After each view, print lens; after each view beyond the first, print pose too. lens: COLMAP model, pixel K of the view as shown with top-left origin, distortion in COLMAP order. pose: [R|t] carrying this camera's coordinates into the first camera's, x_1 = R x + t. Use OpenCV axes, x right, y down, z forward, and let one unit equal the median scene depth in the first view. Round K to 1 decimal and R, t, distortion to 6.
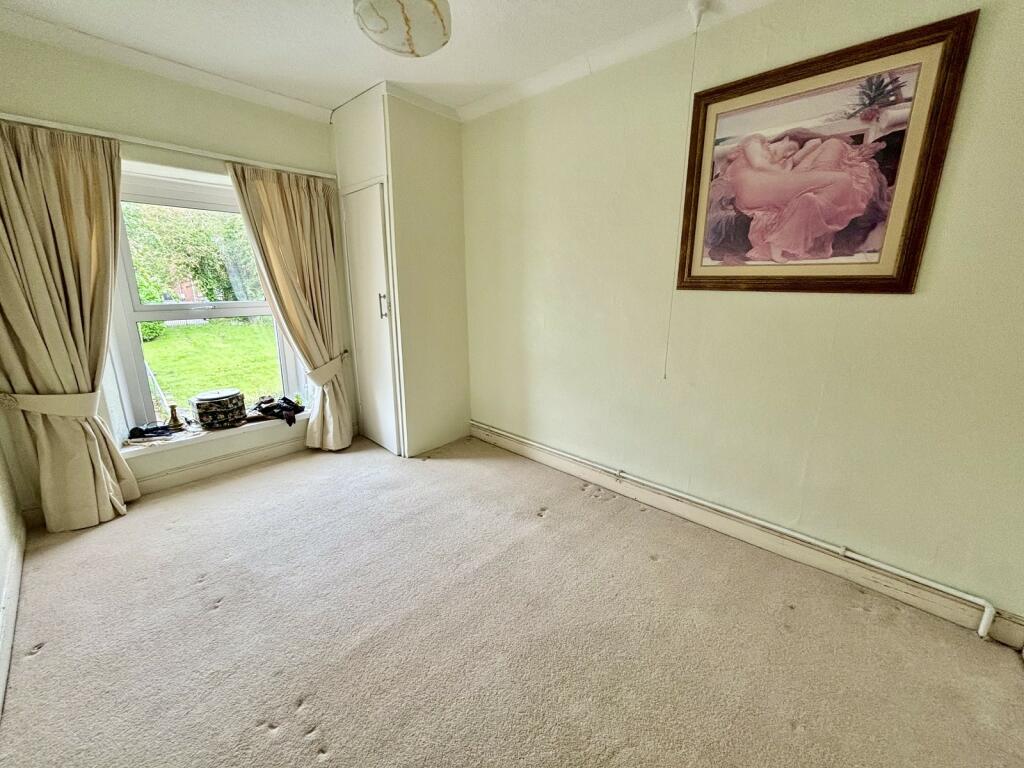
lens RADIAL K [[413.7, 0, 513.1], [0, 413.7, 382.4], [0, 0, 1]] dist [0.000198, 0.001394]
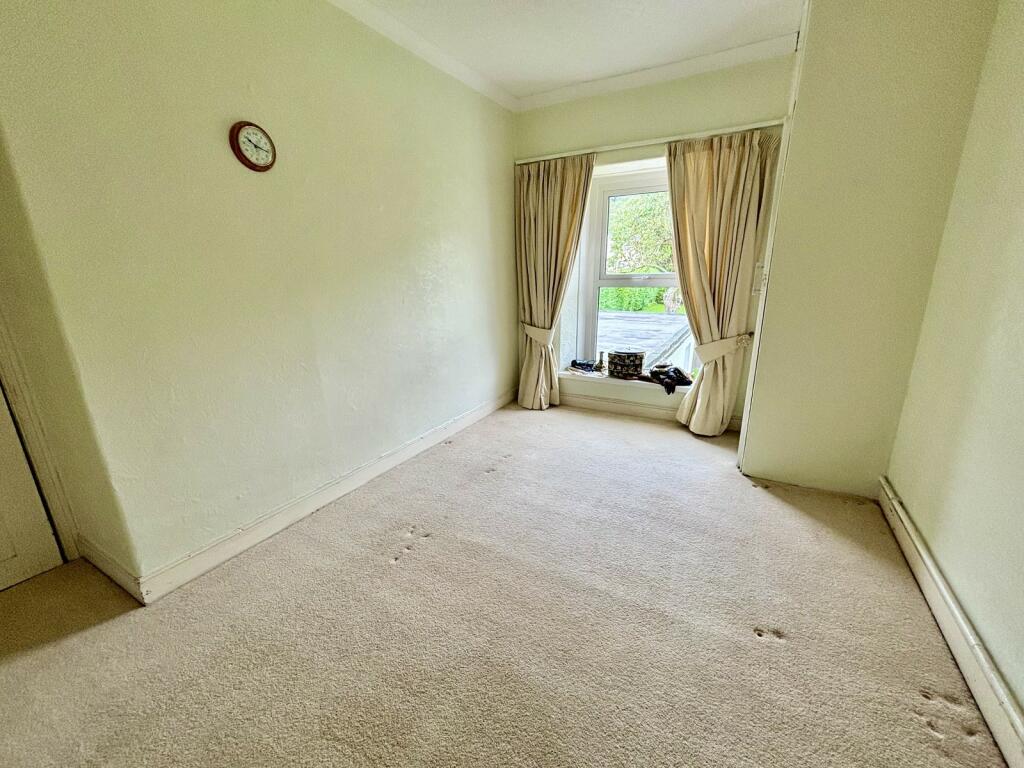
lens RADIAL K [[413.7, 0, 514.0], [0, 413.7, 385.8], [0, 0, 1]] dist [0.000198, 0.001394]
pose [[0.230652, 0.260733, -0.937453, 0.384809], [-0.212444, 0.953682, 0.212976, -0.061711], [0.949561, 0.150033, 0.275360, 0.376576]]
